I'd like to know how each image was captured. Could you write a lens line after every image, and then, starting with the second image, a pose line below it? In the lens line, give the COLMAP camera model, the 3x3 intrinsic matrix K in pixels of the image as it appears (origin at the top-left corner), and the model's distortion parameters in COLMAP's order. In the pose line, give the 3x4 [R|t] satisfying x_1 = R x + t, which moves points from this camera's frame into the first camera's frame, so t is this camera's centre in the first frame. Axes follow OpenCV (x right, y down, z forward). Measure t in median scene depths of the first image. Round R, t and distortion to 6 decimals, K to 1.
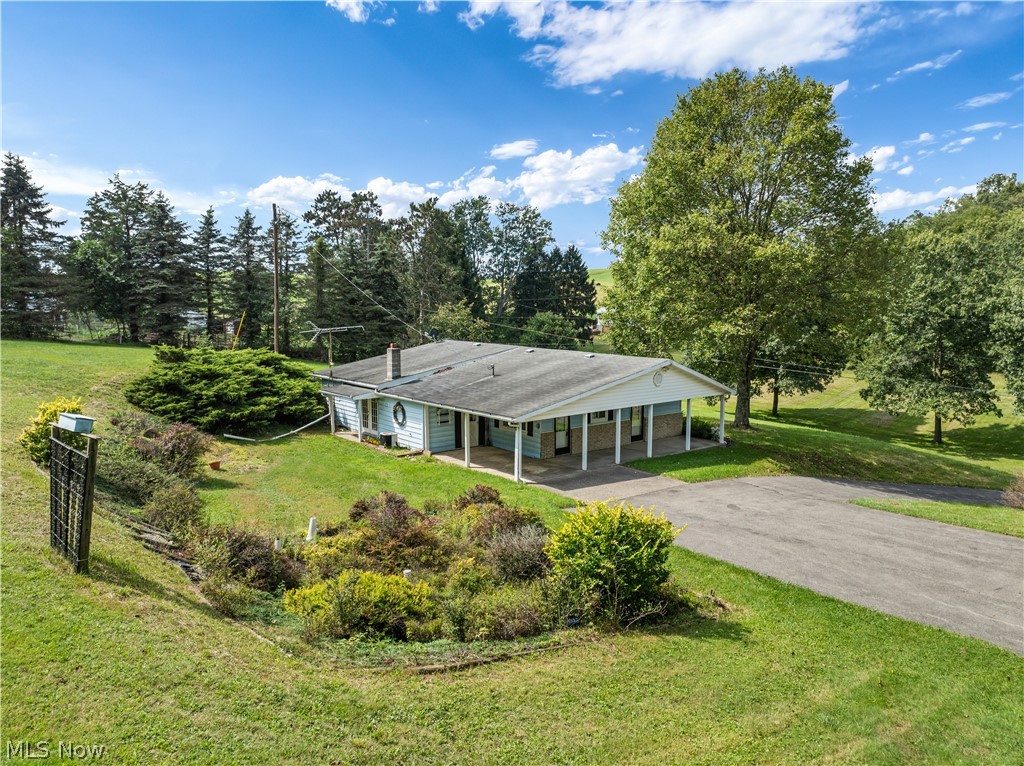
lens RADIAL K [[715.6, 0, 506.6], [0, 715.6, 384.7], [0, 0, 1]] dist [-0.038119, -0.001513]
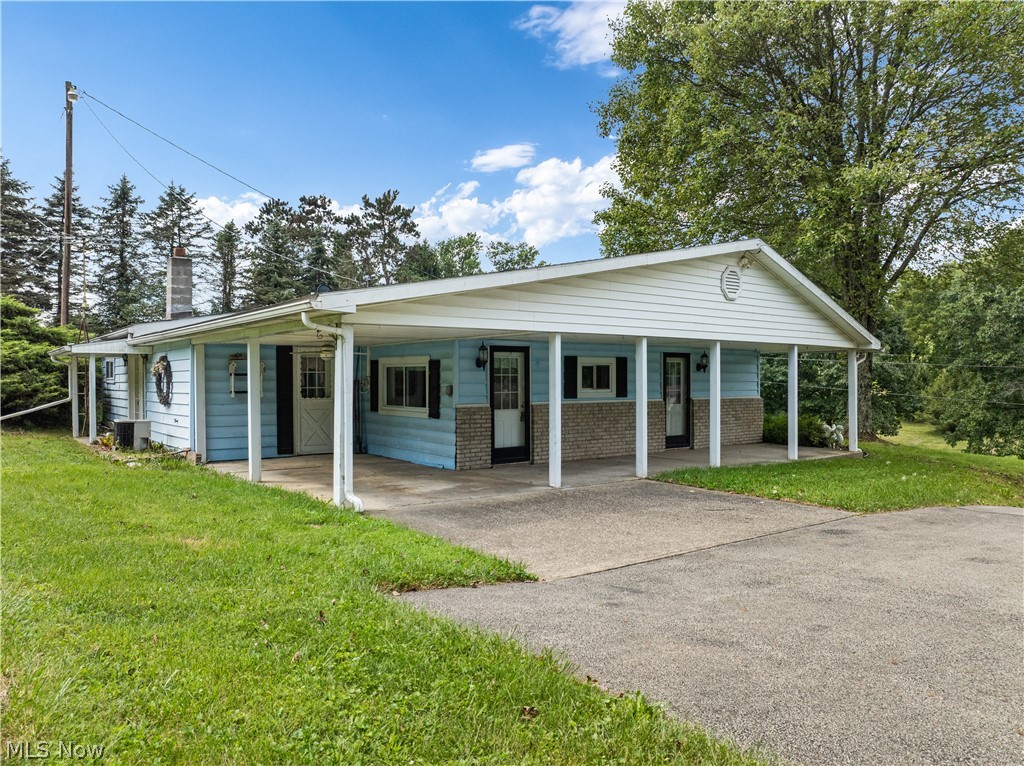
lens RADIAL K [[715.6, 0, 511.2], [0, 715.6, 381.7], [0, 0, 1]] dist [-0.038119, -0.001513]
pose [[0.999990, -0.000022, -0.004426, 0.041864], [-0.000490, 0.993275, -0.115774, 0.051546], [0.004399, 0.115775, 0.993266, 0.296996]]
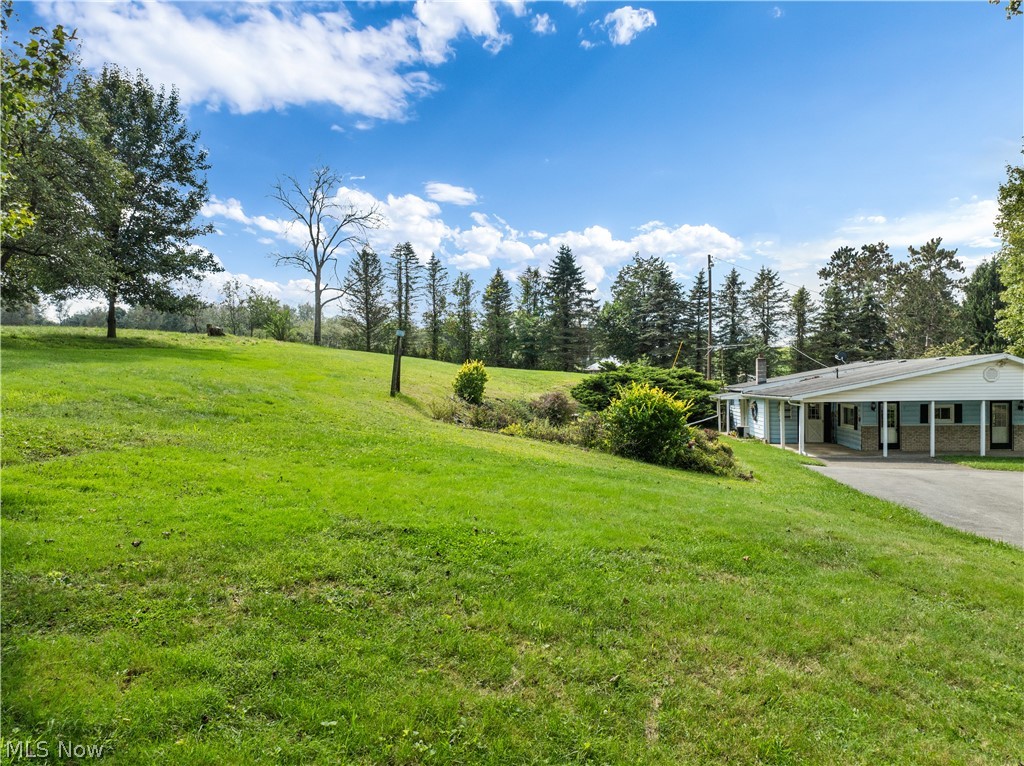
lens RADIAL K [[715.6, 0, 516.7], [0, 715.6, 384.1], [0, 0, 1]] dist [-0.038119, -0.001513]
pose [[0.699537, -0.006649, -0.714566, 0.227458], [-0.072790, 0.994092, -0.080509, 0.065392], [0.710880, 0.108333, 0.694920, -0.057112]]
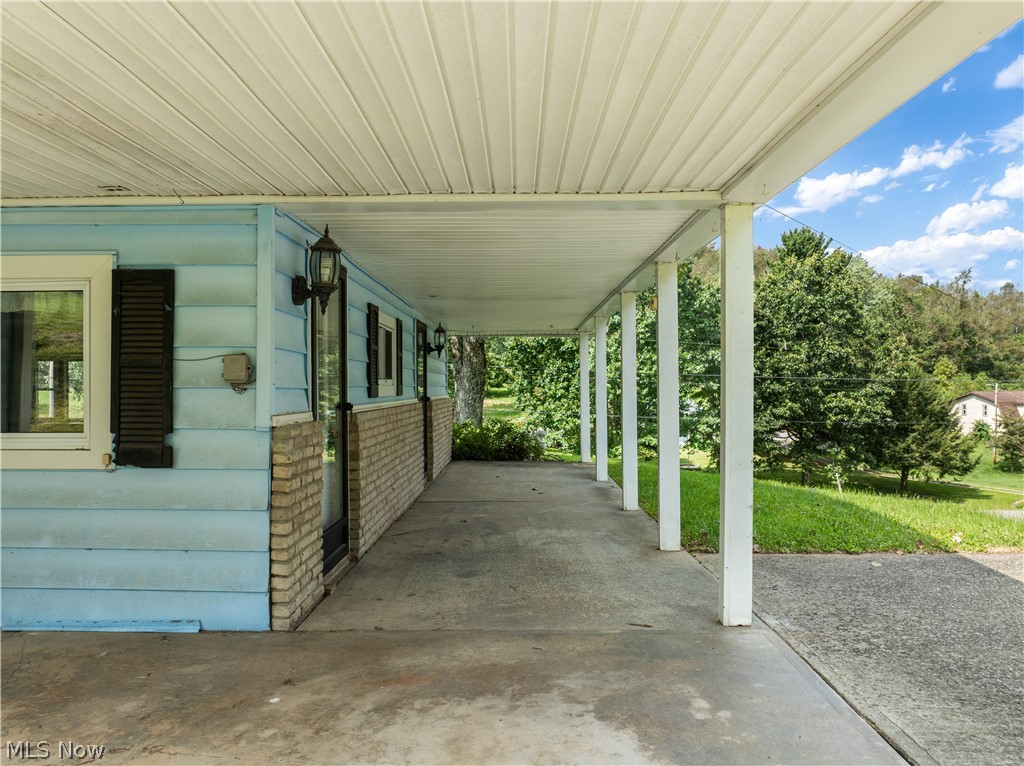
lens RADIAL K [[715.6, 0, 512.5], [0, 715.6, 385.6], [0, 0, 1]] dist [-0.038119, -0.001513]
pose [[0.627761, 0.002871, 0.778401, -0.011620], [0.090164, 0.992994, -0.076378, 0.037782], [-0.773166, 0.118130, 0.623104, 0.450751]]
